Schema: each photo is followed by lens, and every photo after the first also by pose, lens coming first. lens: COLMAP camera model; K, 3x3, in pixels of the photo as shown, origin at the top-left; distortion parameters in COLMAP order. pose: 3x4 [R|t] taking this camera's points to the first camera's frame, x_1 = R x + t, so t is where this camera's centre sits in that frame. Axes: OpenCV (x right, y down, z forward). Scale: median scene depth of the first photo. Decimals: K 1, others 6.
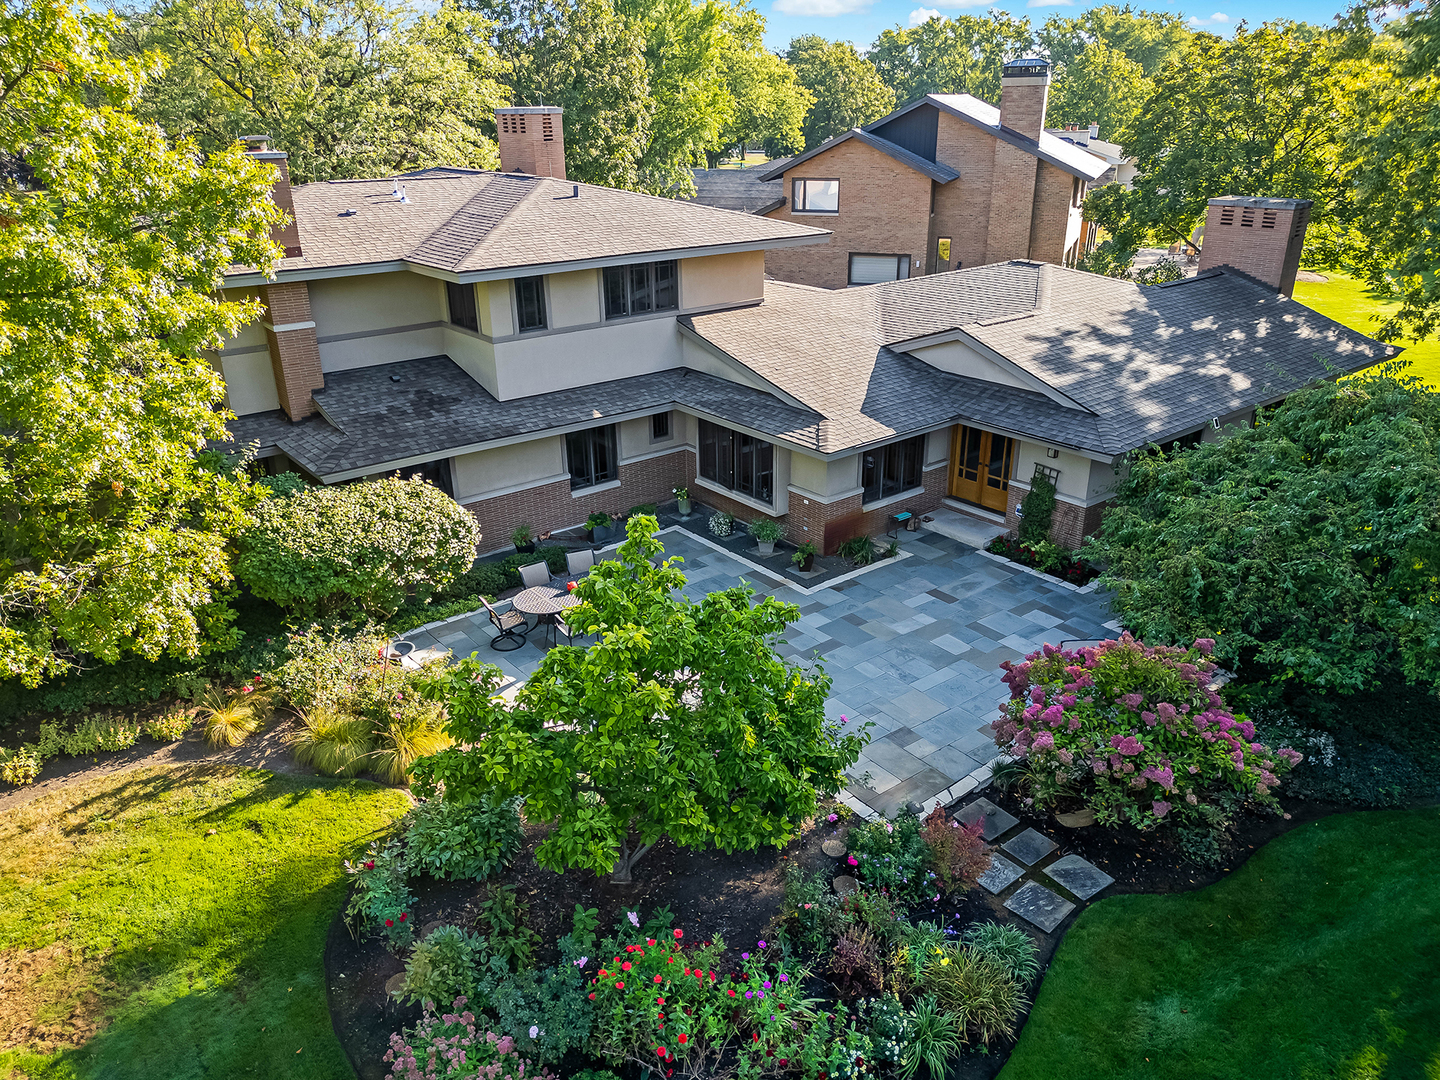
lens RADIAL K [[1015.6, 0, 737.9], [0, 1015.6, 537.9], [0, 0, 1]] dist [0.056903, 0.001561]
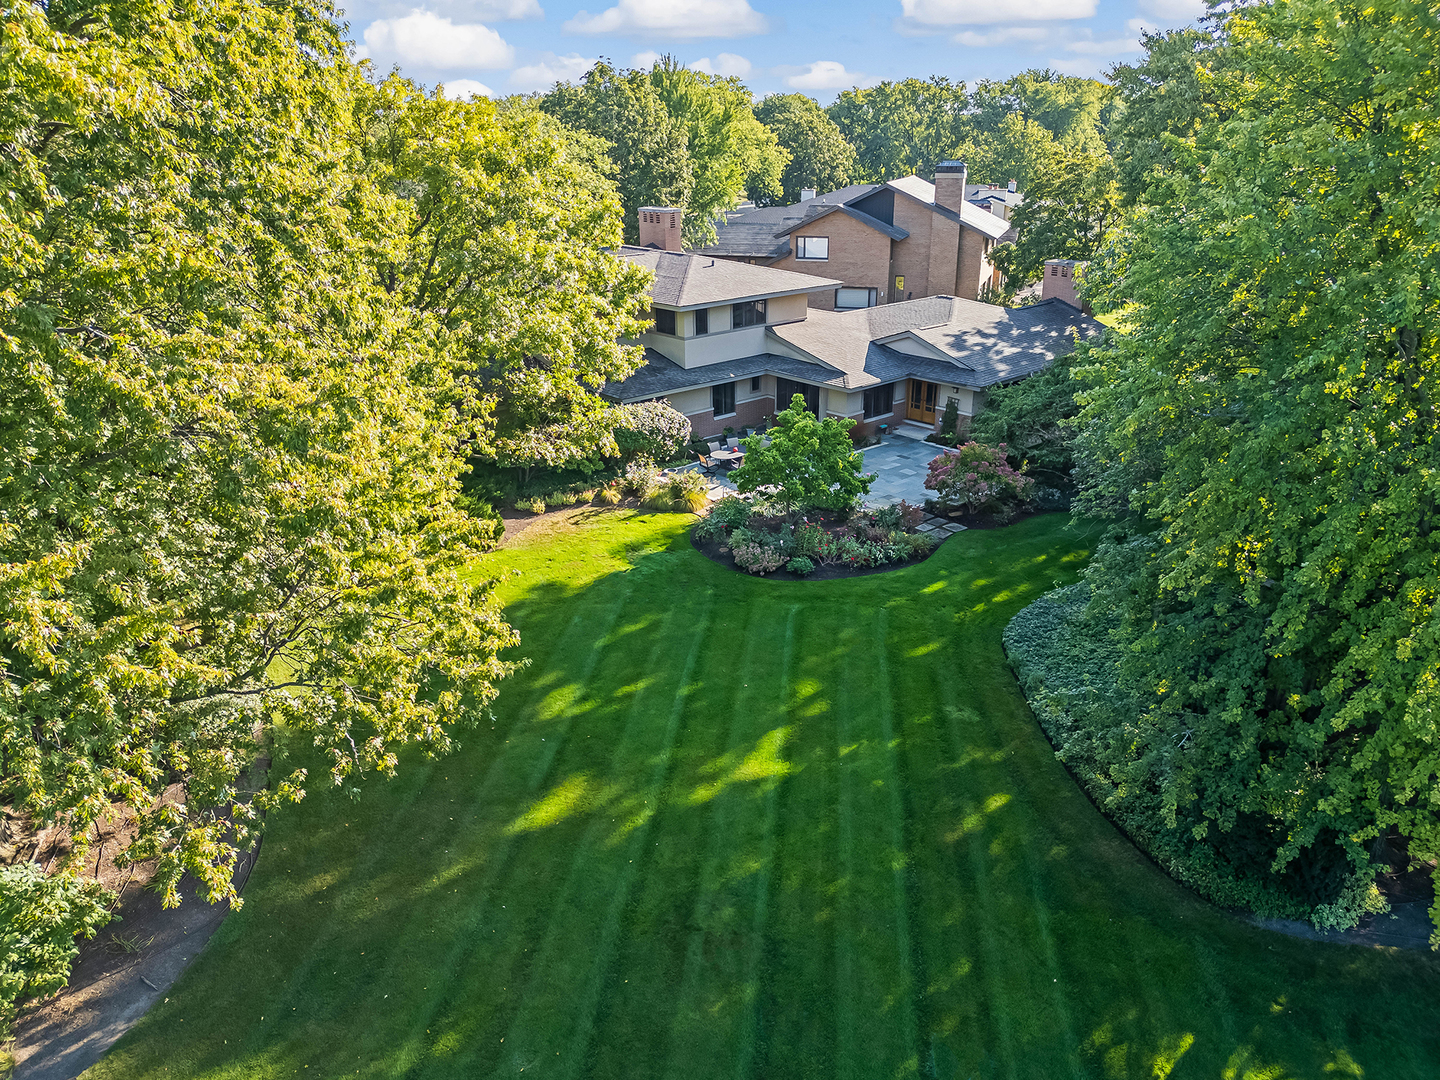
lens RADIAL K [[973.7, 0, 720.0], [0, 973.7, 540.0], [0, 0, 1]] dist [0.082088, -0.001557]
pose [[0.999746, -0.012916, 0.018477, -0.193921], [0.013081, 0.999876, -0.008803, 0.213529], [-0.018361, 0.009042, 0.999791, -0.898042]]
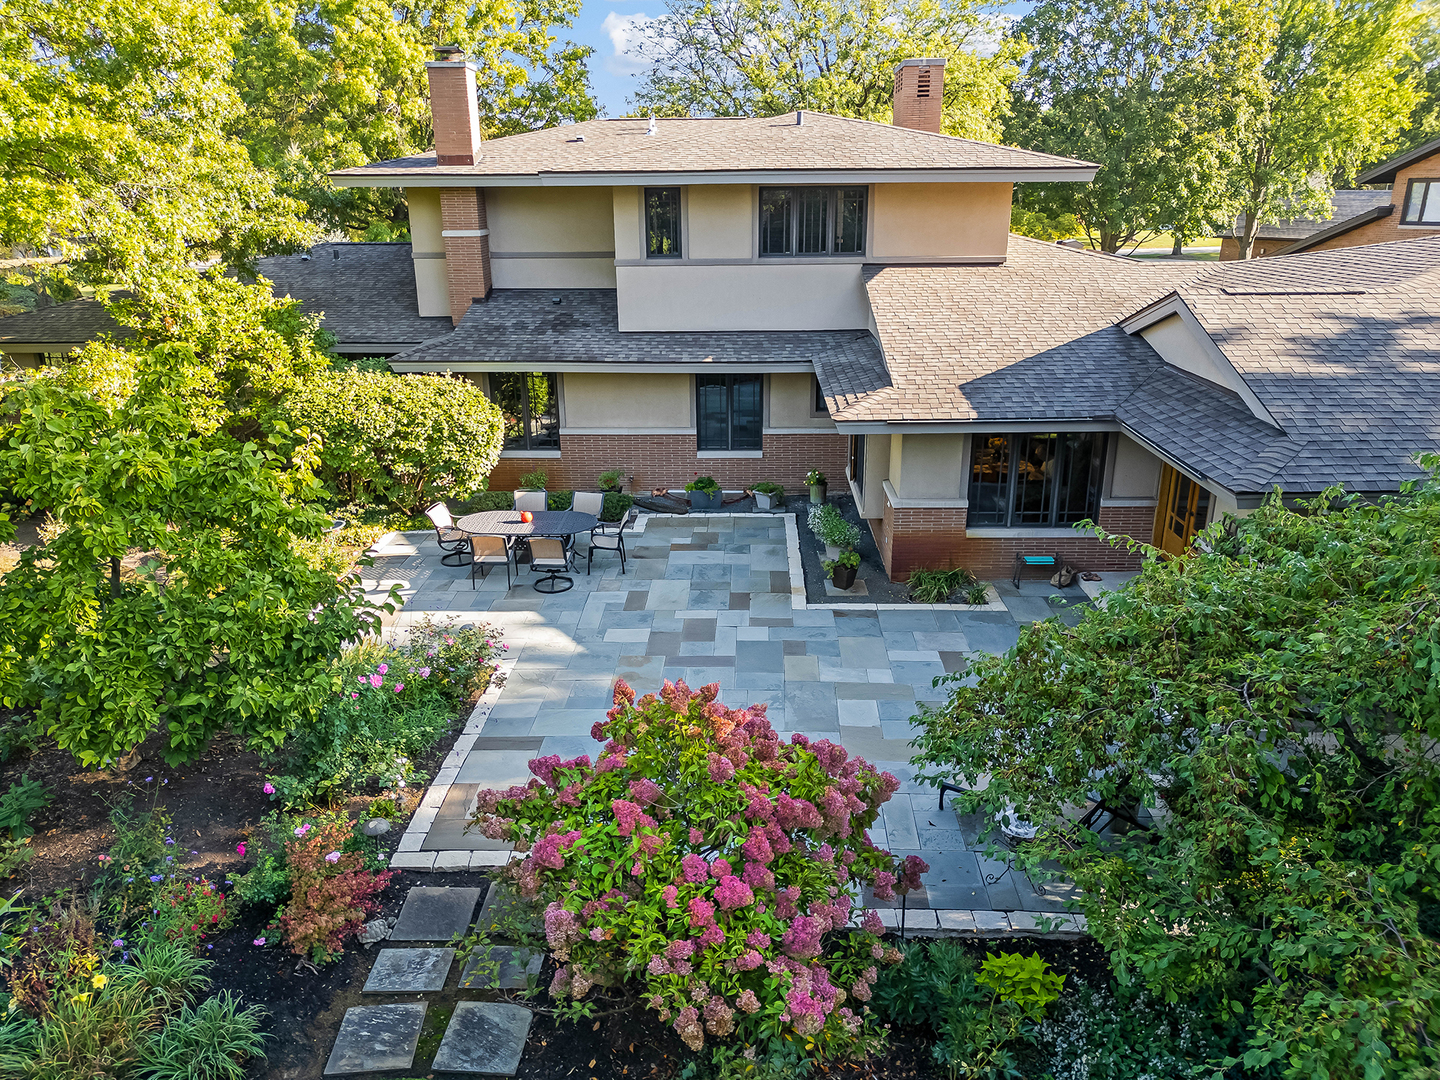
lens RADIAL K [[1032.3, 0, 720.0], [0, 1032.3, 540.0], [0, 0, 1]] dist [0.027250, -0.000414]
pose [[0.762105, 0.214369, -0.610935, 0.420081], [-0.249387, 0.967983, 0.028557, -0.000433], [0.597497, 0.130596, 0.791165, 0.321683]]
